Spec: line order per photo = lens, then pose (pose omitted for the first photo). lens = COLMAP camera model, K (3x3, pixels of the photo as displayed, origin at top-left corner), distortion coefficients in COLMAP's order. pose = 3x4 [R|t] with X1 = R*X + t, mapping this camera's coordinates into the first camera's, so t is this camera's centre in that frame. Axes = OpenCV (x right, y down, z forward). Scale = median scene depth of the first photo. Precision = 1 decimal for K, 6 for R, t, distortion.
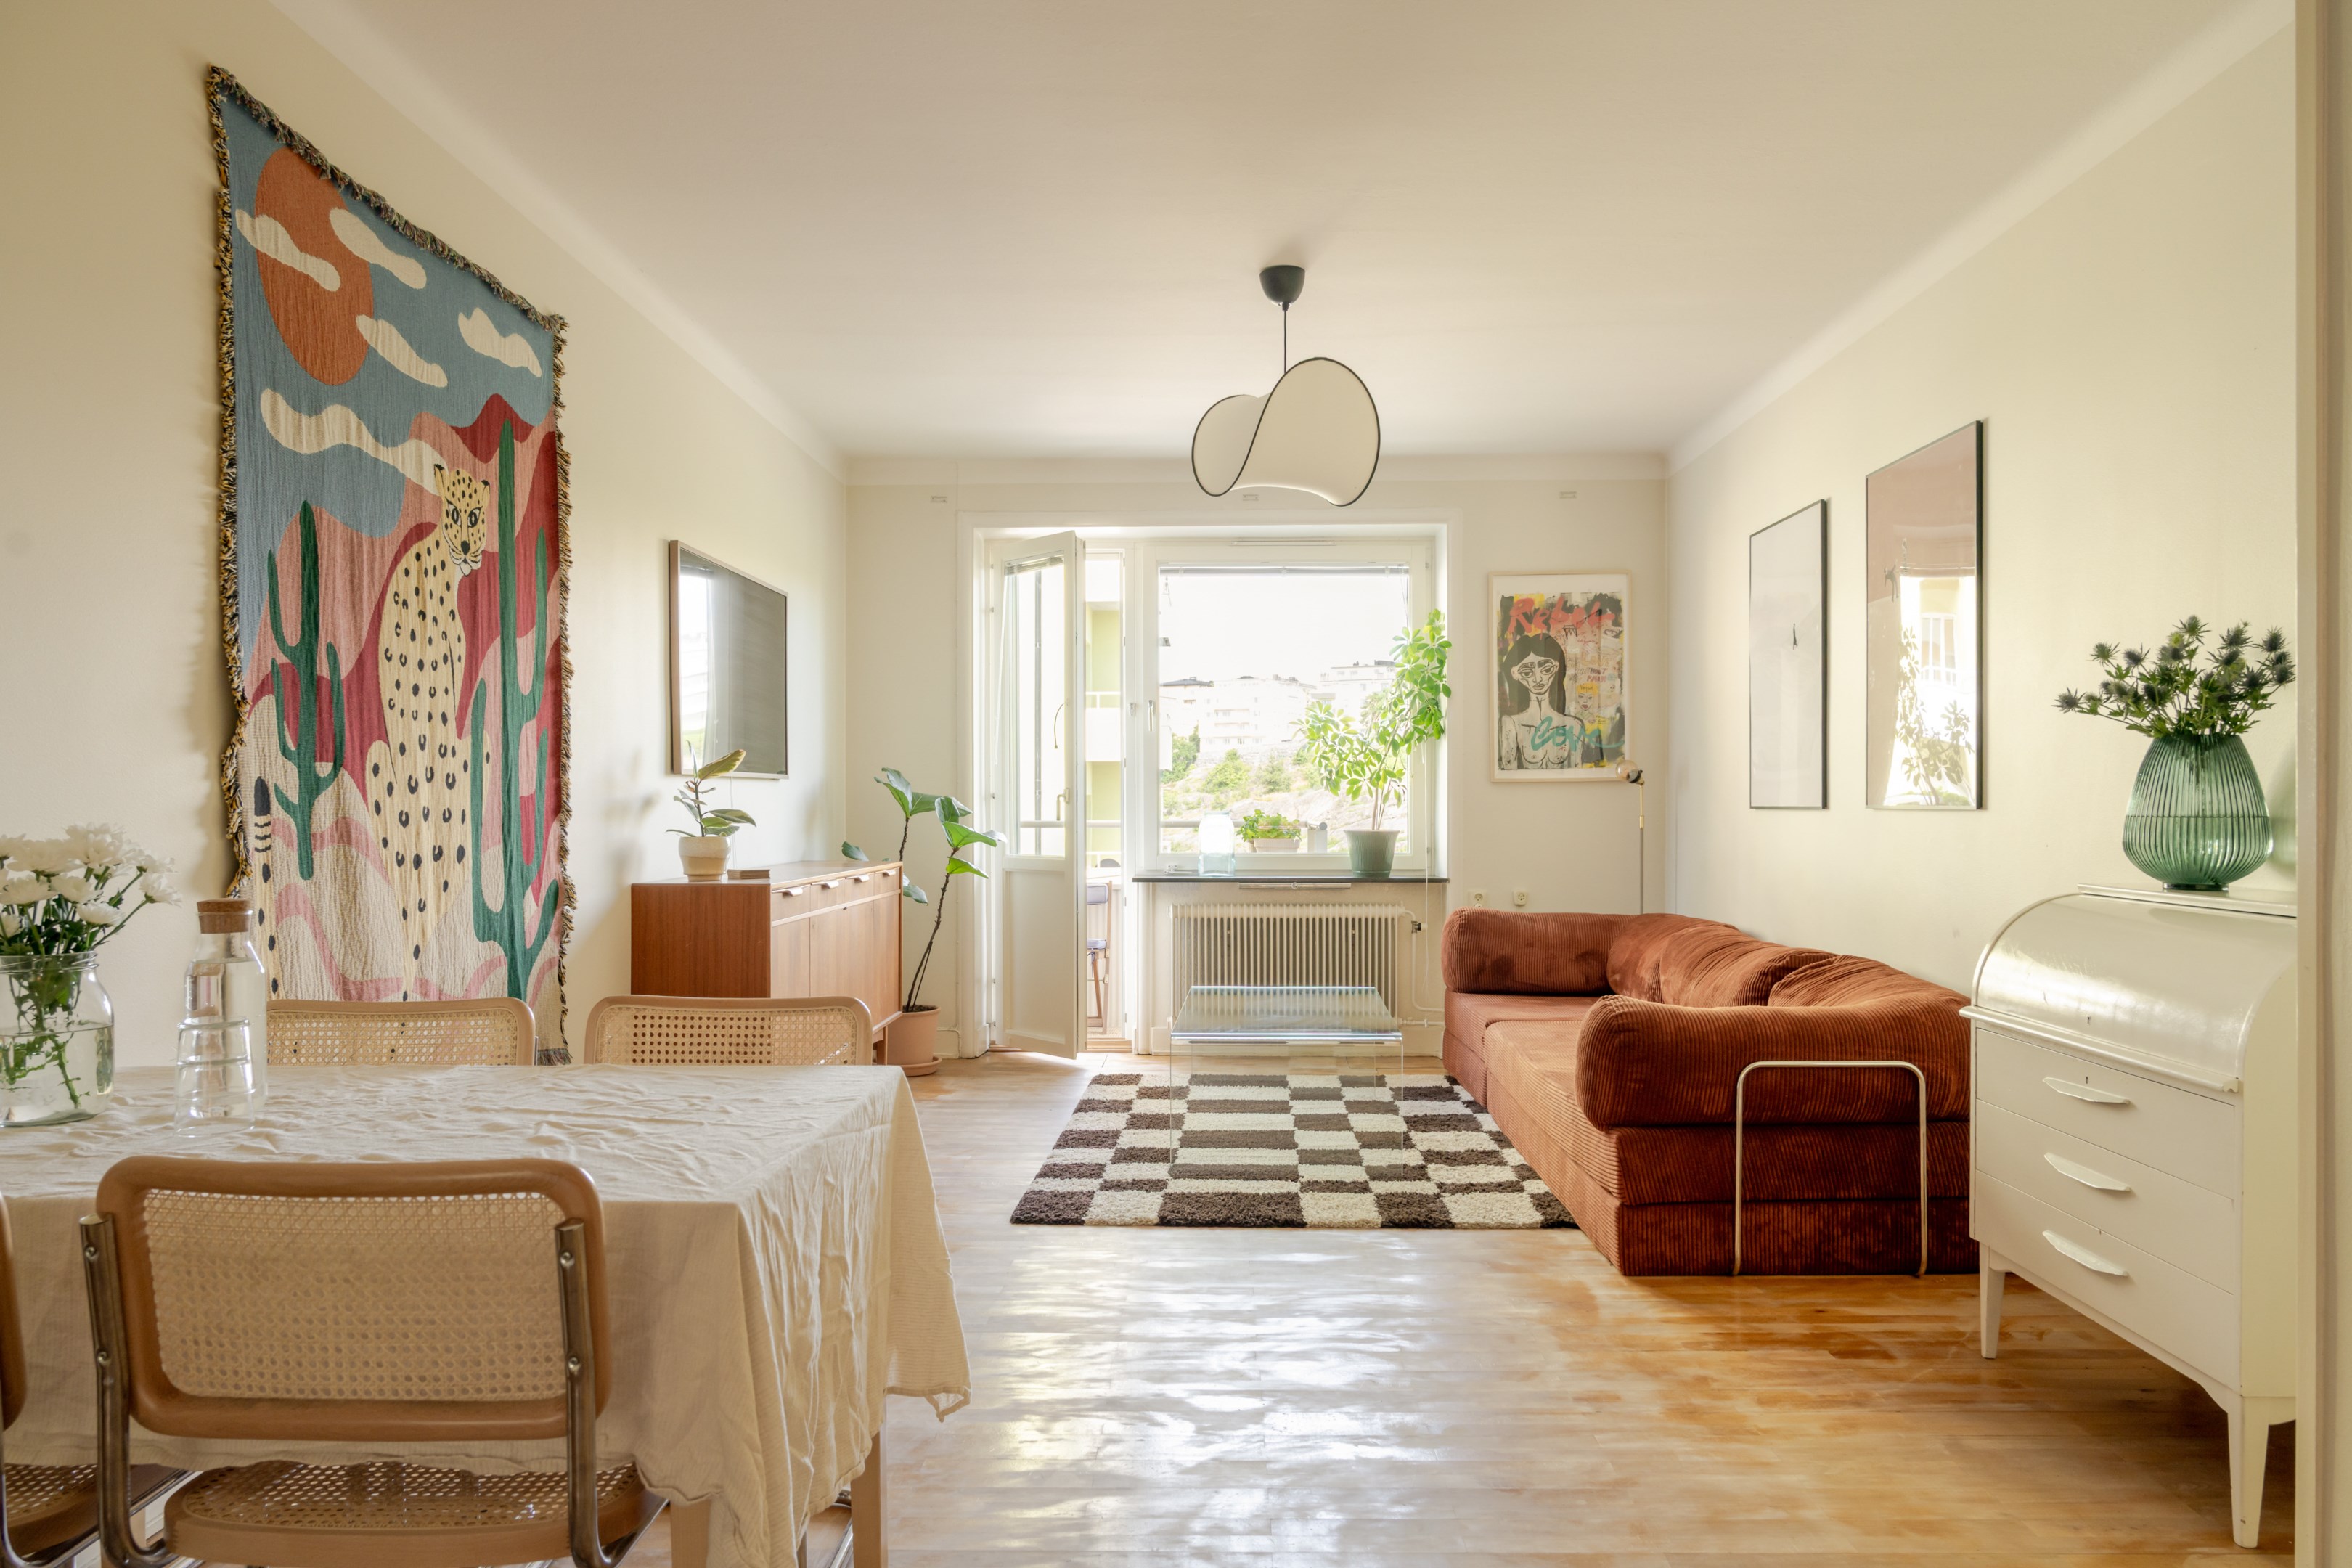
lens RADIAL K [[1589.1, 0, 1186.5], [0, 1589.1, 818.7], [0, 0, 1]] dist [-0.005137, 0.003390]
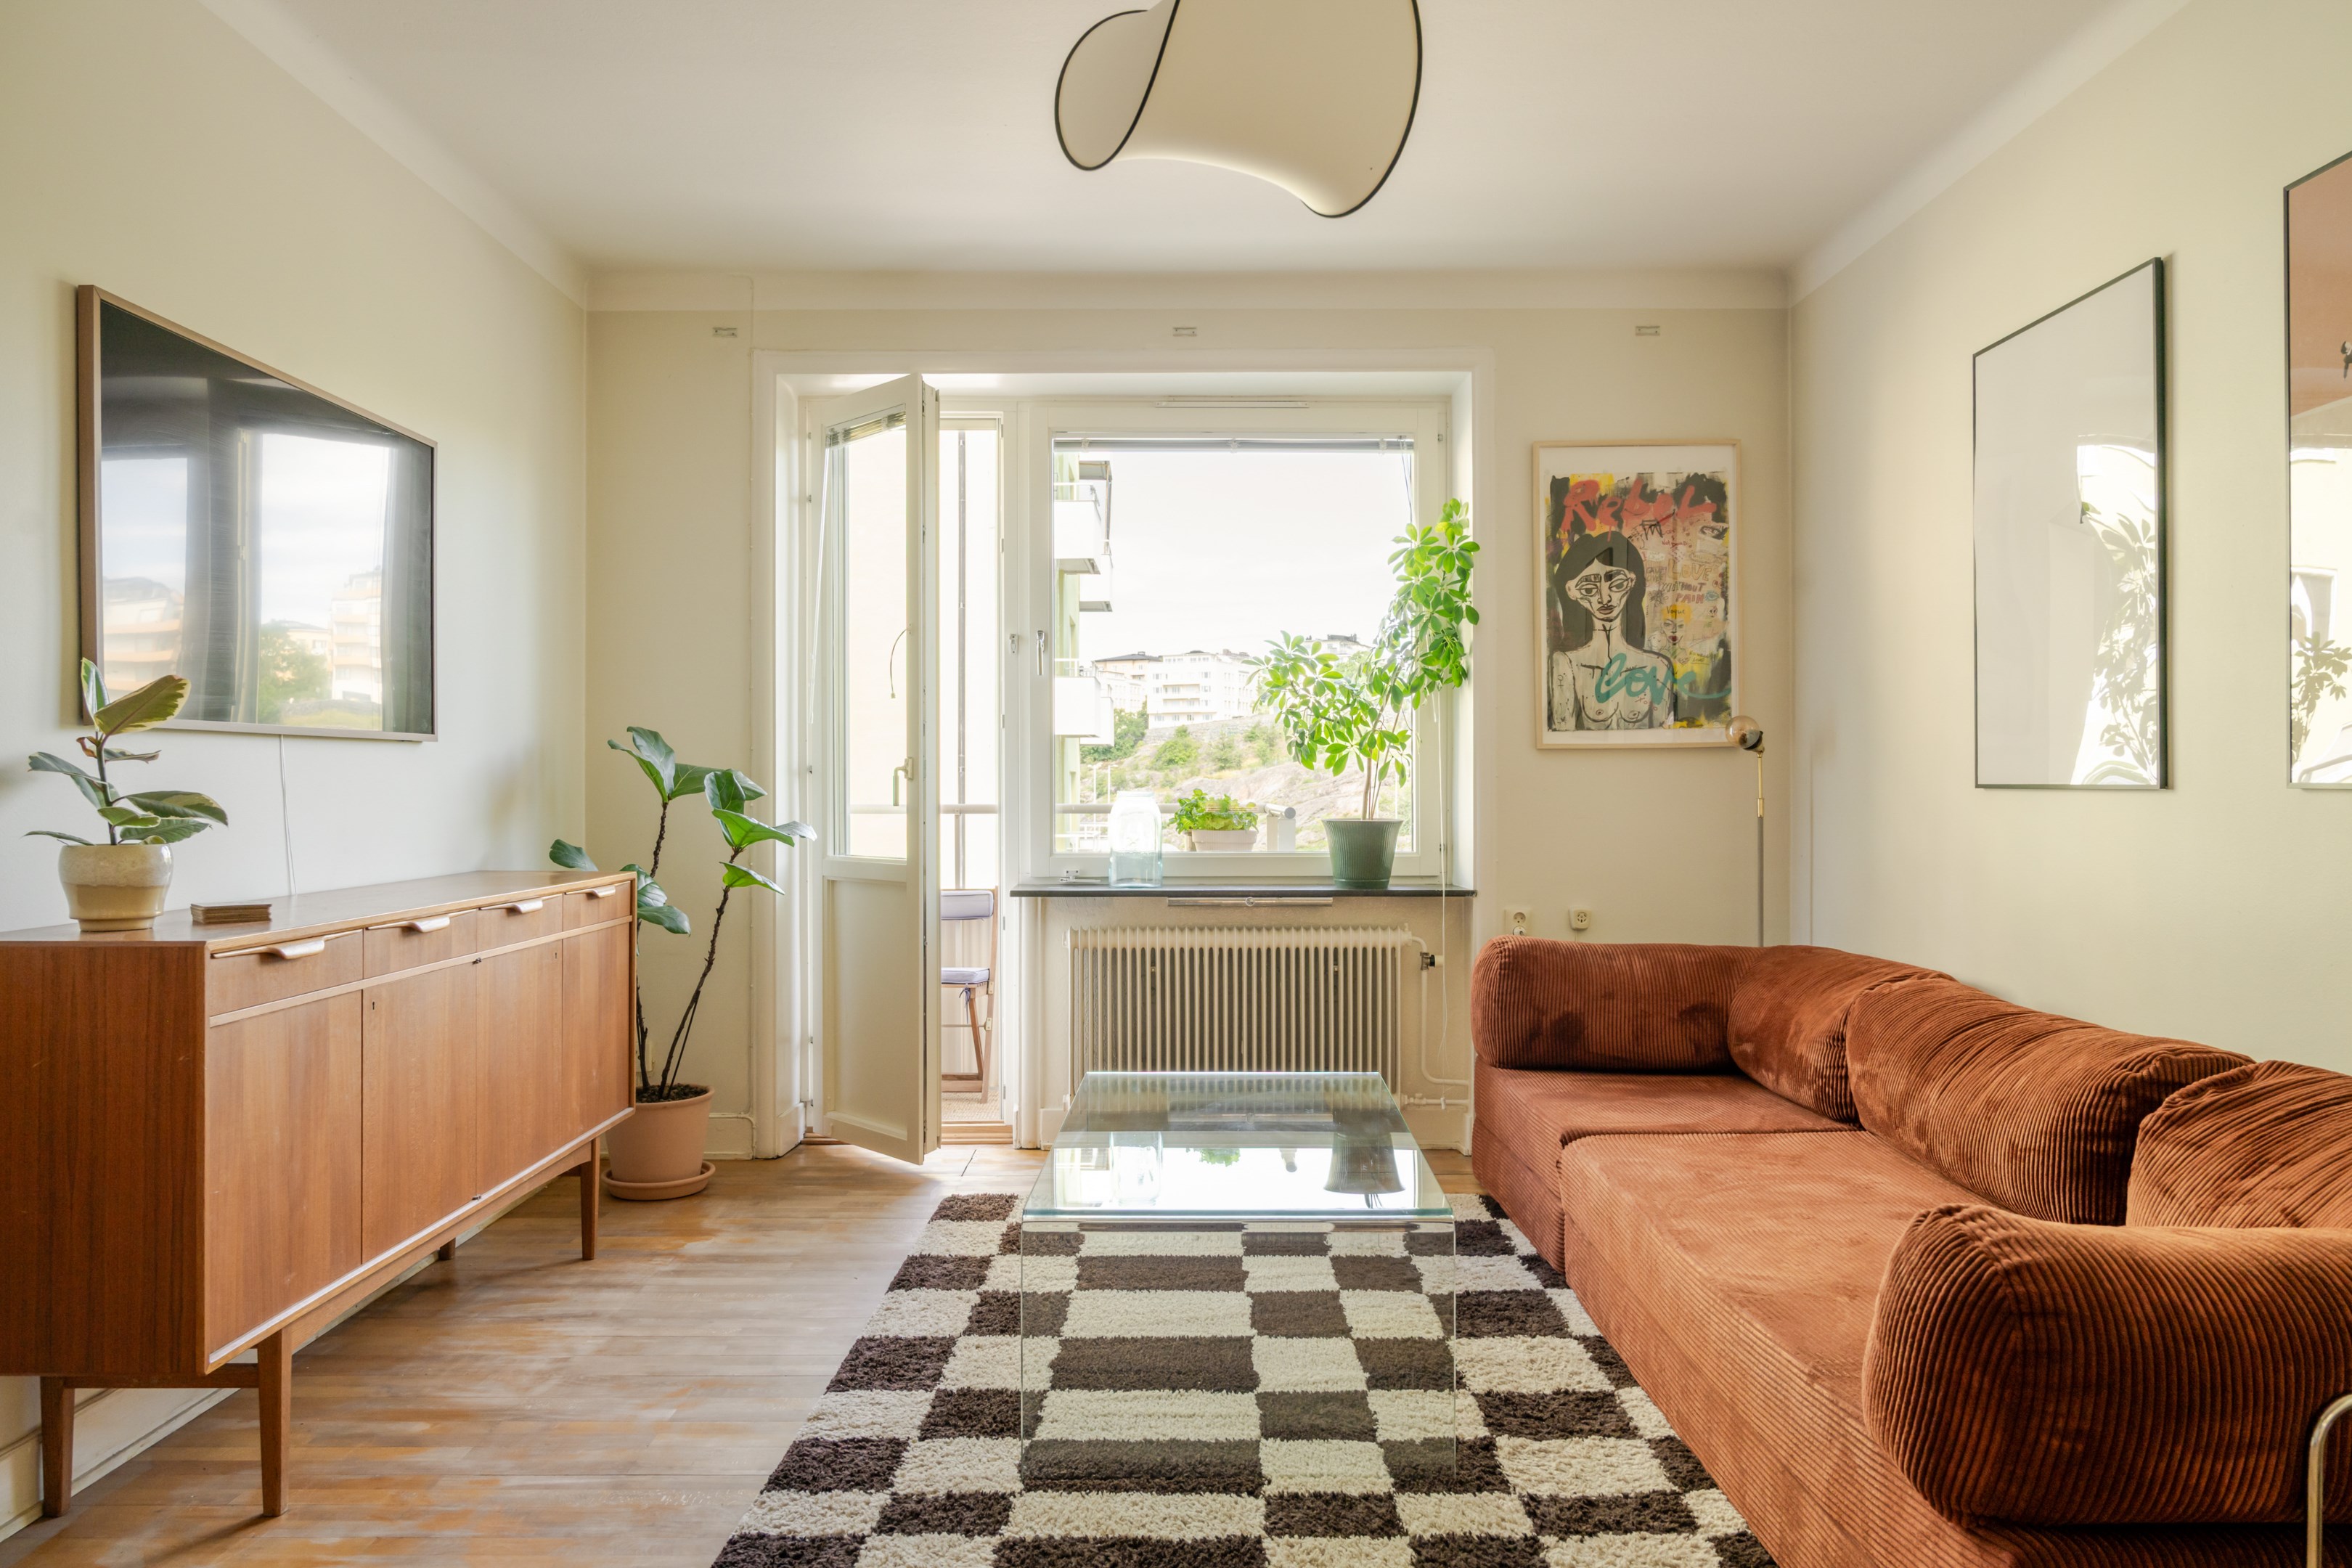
lens RADIAL K [[1630.6, 0, 1183.6], [0, 1630.6, 776.5], [0, 0, 1]] dist [-0.005029, 0.000539]
pose [[0.999553, -0.000285, 0.029890, 0.020730], [0.000660, 0.999921, -0.012531, -0.002813], [-0.029884, 0.012545, 0.999475, 0.332295]]
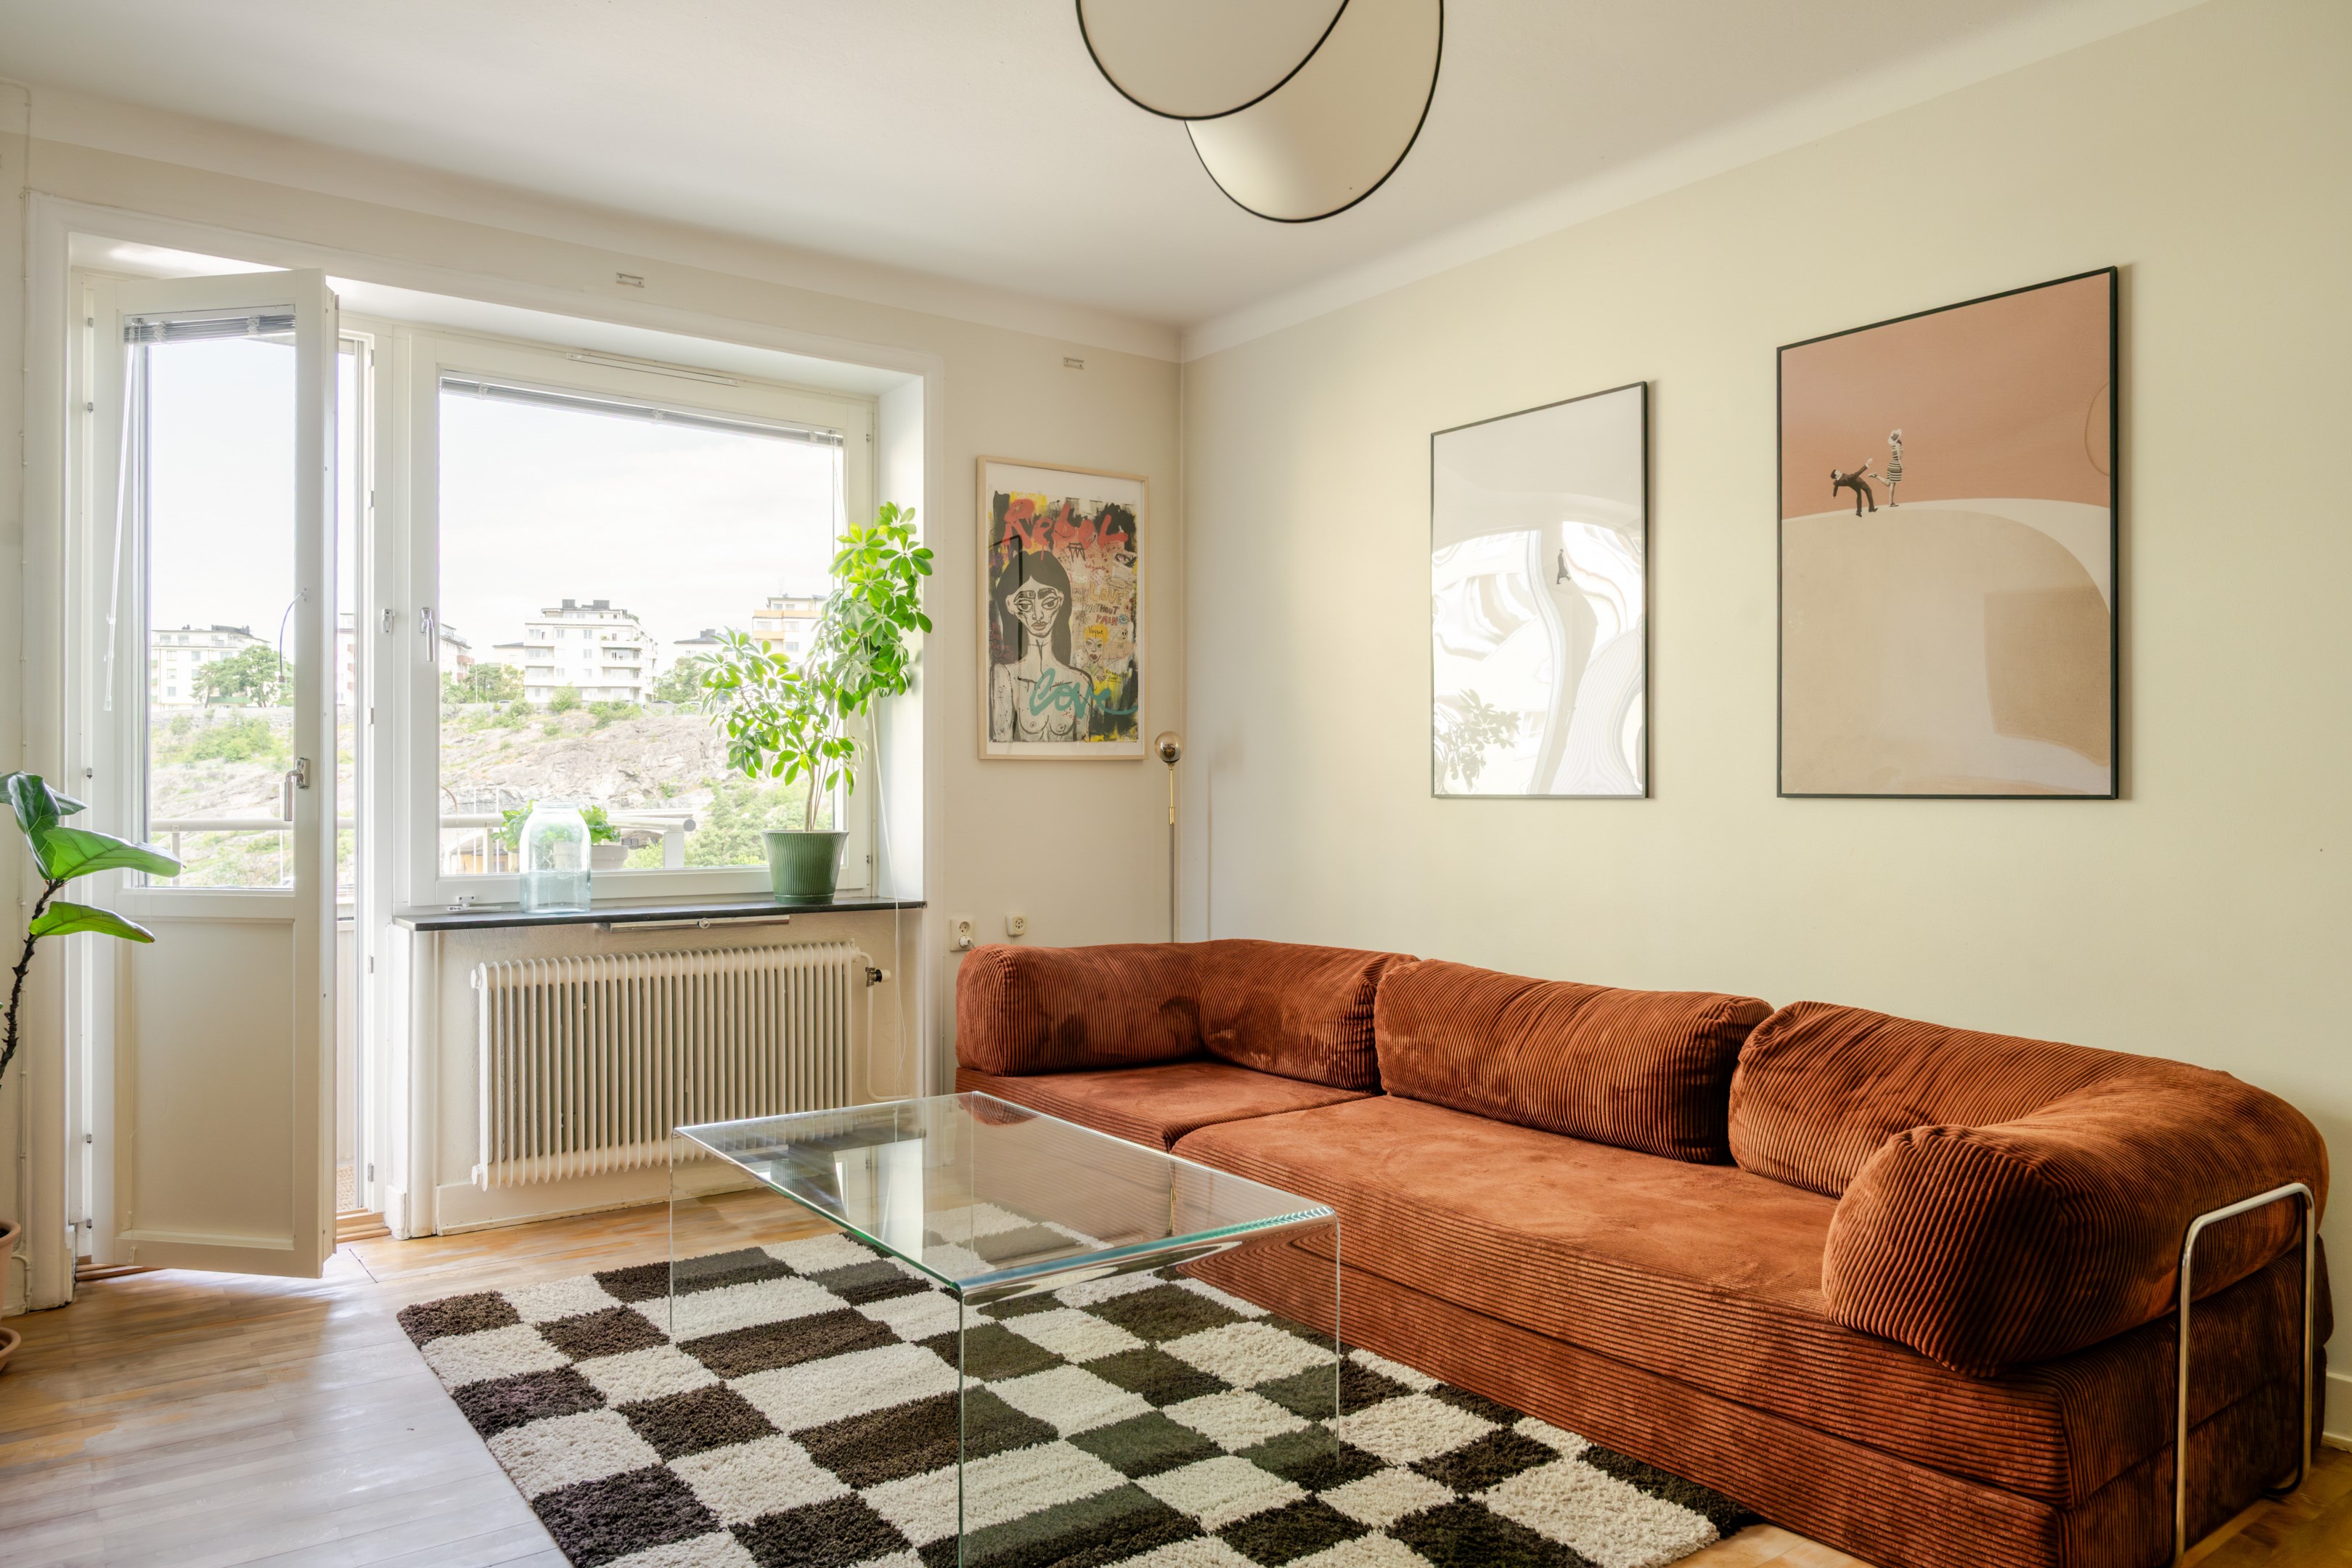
lens RADIAL K [[1596.2, 0, 1176.0], [0, 1596.2, 784.0], [0, 0, 1]] dist [-0.004561, -0.000263]
pose [[0.787416, 0.004837, 0.616403, -0.183585], [0.004311, 0.999902, -0.013354, -0.002939], [-0.616407, 0.013172, 0.787318, 0.438453]]
